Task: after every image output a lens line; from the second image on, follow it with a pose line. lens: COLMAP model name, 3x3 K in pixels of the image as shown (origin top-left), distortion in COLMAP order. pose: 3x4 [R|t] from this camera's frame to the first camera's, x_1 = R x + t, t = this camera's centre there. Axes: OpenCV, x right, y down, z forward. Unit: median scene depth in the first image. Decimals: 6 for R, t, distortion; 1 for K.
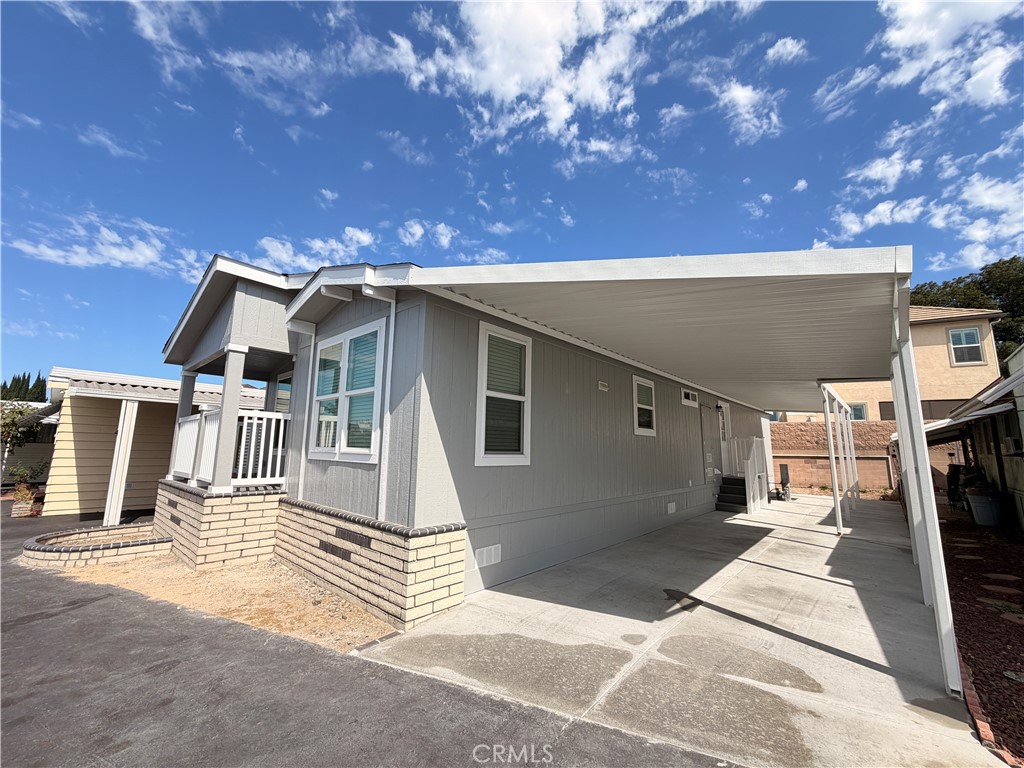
lens RADIAL K [[405.9, 0, 516.8], [0, 405.9, 382.5], [0, 0, 1]] dist [-0.001189, -0.000231]
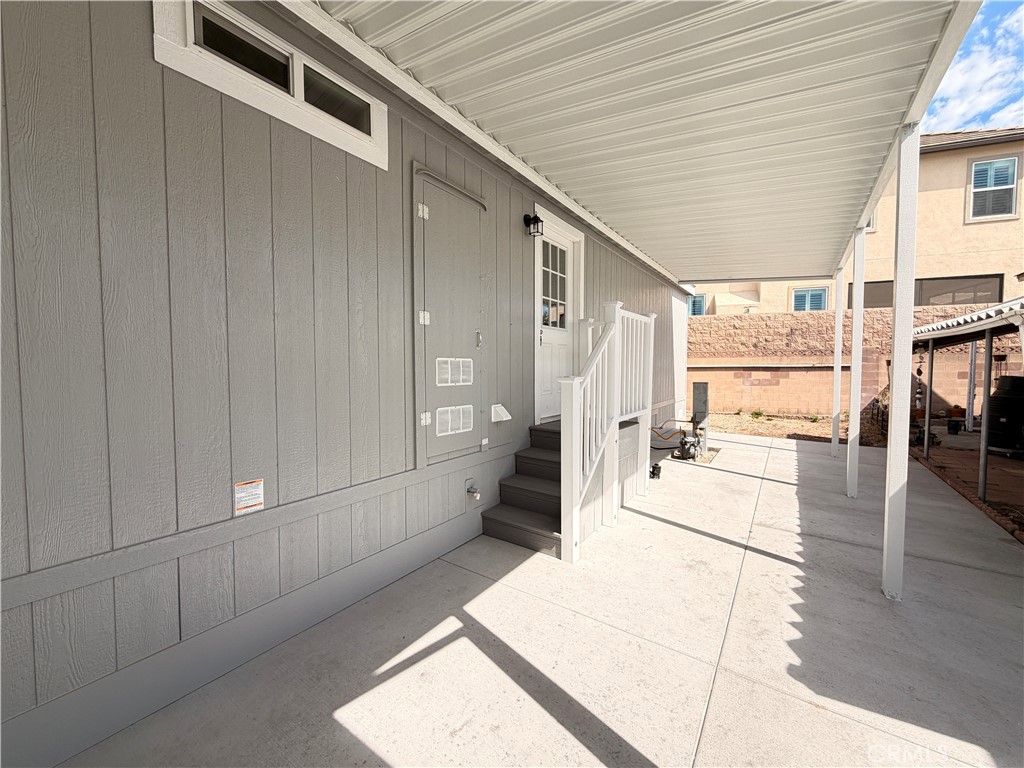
lens RADIAL K [[405.9, 0, 510.2], [0, 405.9, 386.8], [0, 0, 1]] dist [-0.001189, -0.000231]
pose [[0.992296, -0.024902, 0.121360, 0.282961], [-0.000630, 0.978564, 0.205940, 0.081884], [-0.123887, -0.204430, 0.971010, 0.421877]]
